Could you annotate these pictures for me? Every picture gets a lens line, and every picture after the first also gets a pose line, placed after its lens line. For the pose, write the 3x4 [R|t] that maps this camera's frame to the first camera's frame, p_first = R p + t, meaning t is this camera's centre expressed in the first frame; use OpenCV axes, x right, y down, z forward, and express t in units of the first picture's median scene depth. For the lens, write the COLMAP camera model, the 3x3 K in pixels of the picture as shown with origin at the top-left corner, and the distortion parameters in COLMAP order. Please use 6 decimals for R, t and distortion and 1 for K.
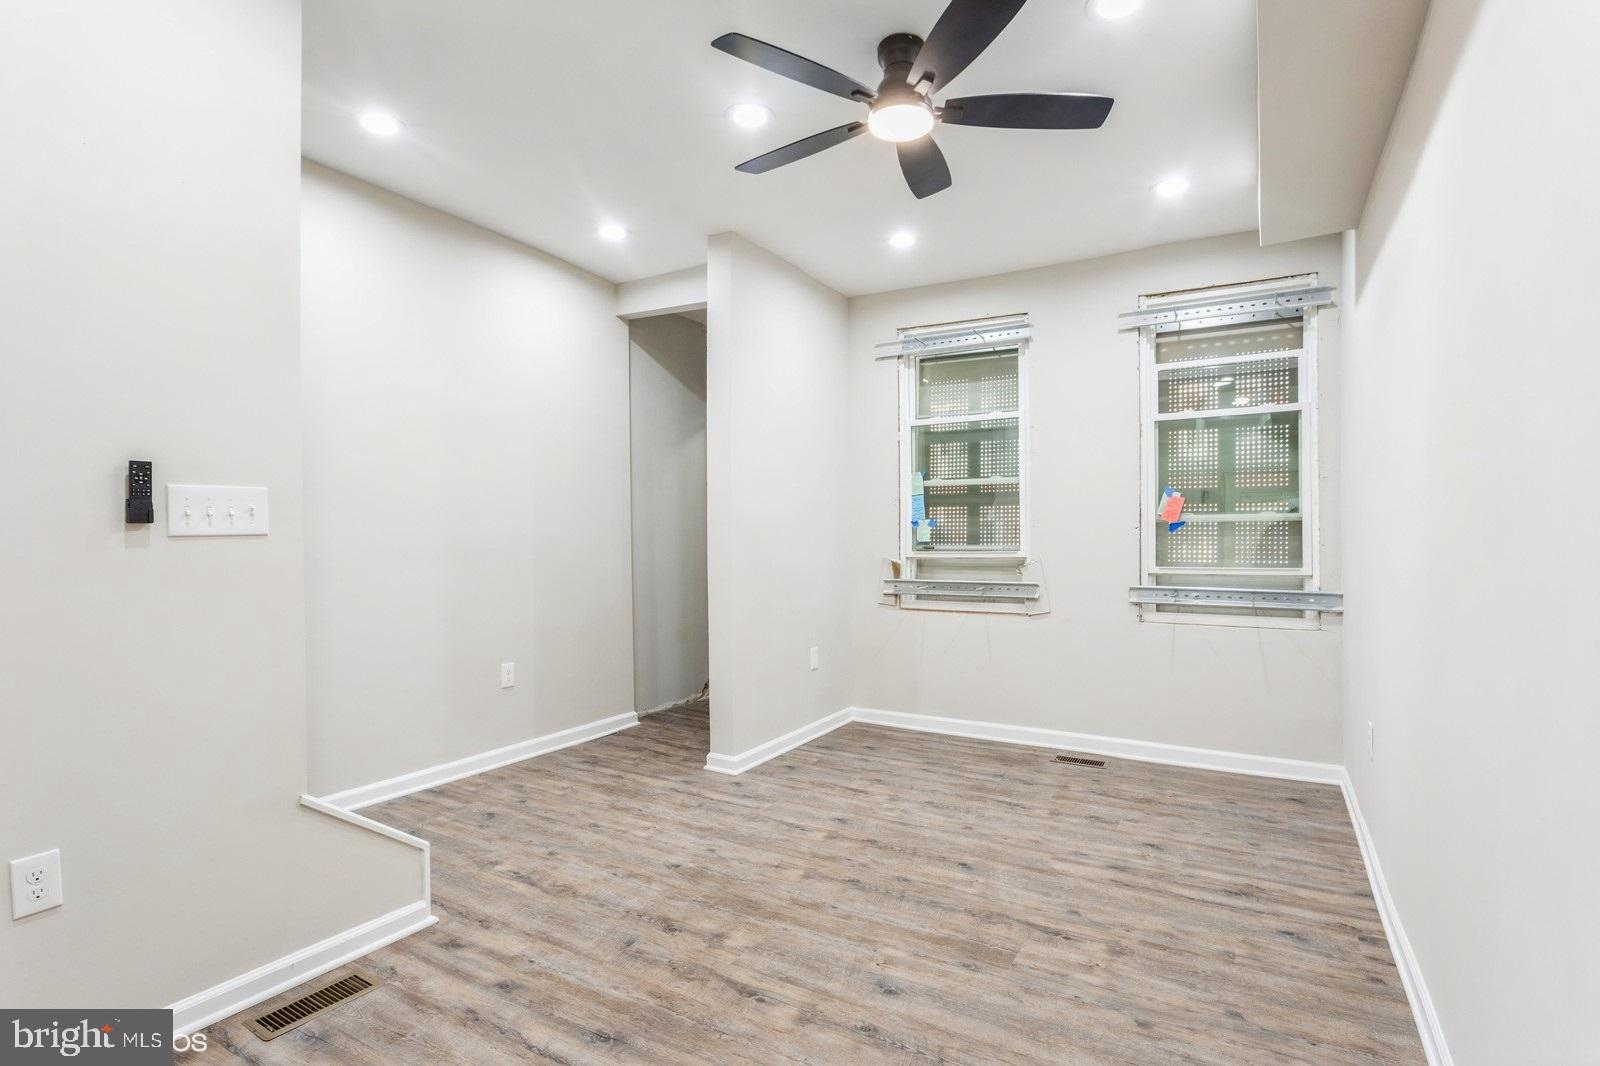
lens RADIAL K [[774.8, 0, 805.7], [0, 774.8, 536.1], [0, 0, 1]] dist [-0.004065, 0.001680]
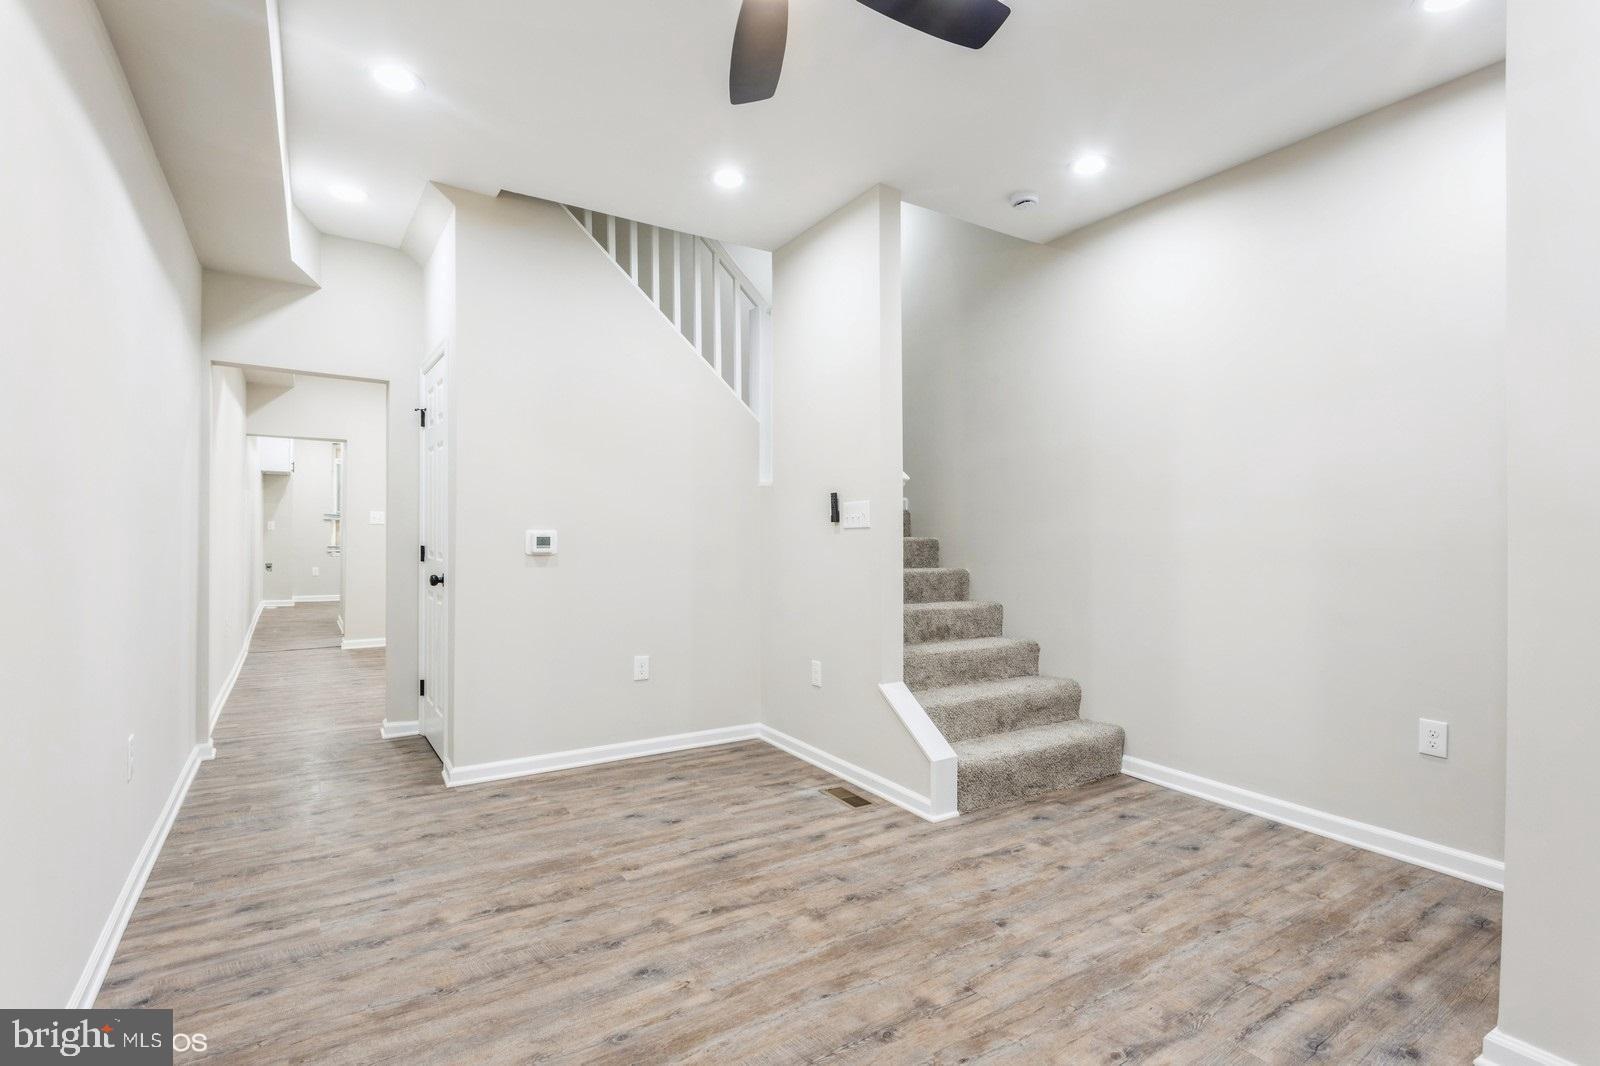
lens RADIAL K [[738.8, 0, 806.6], [0, 738.8, 534.4], [0, 0, 1]] dist [0.013917, 0.000236]
pose [[-0.431131, -0.000705, -0.902289, 0.700844], [-0.005328, 0.999984, 0.001764, 0.008720], [0.902274, 0.005568, -0.431128, 1.260251]]
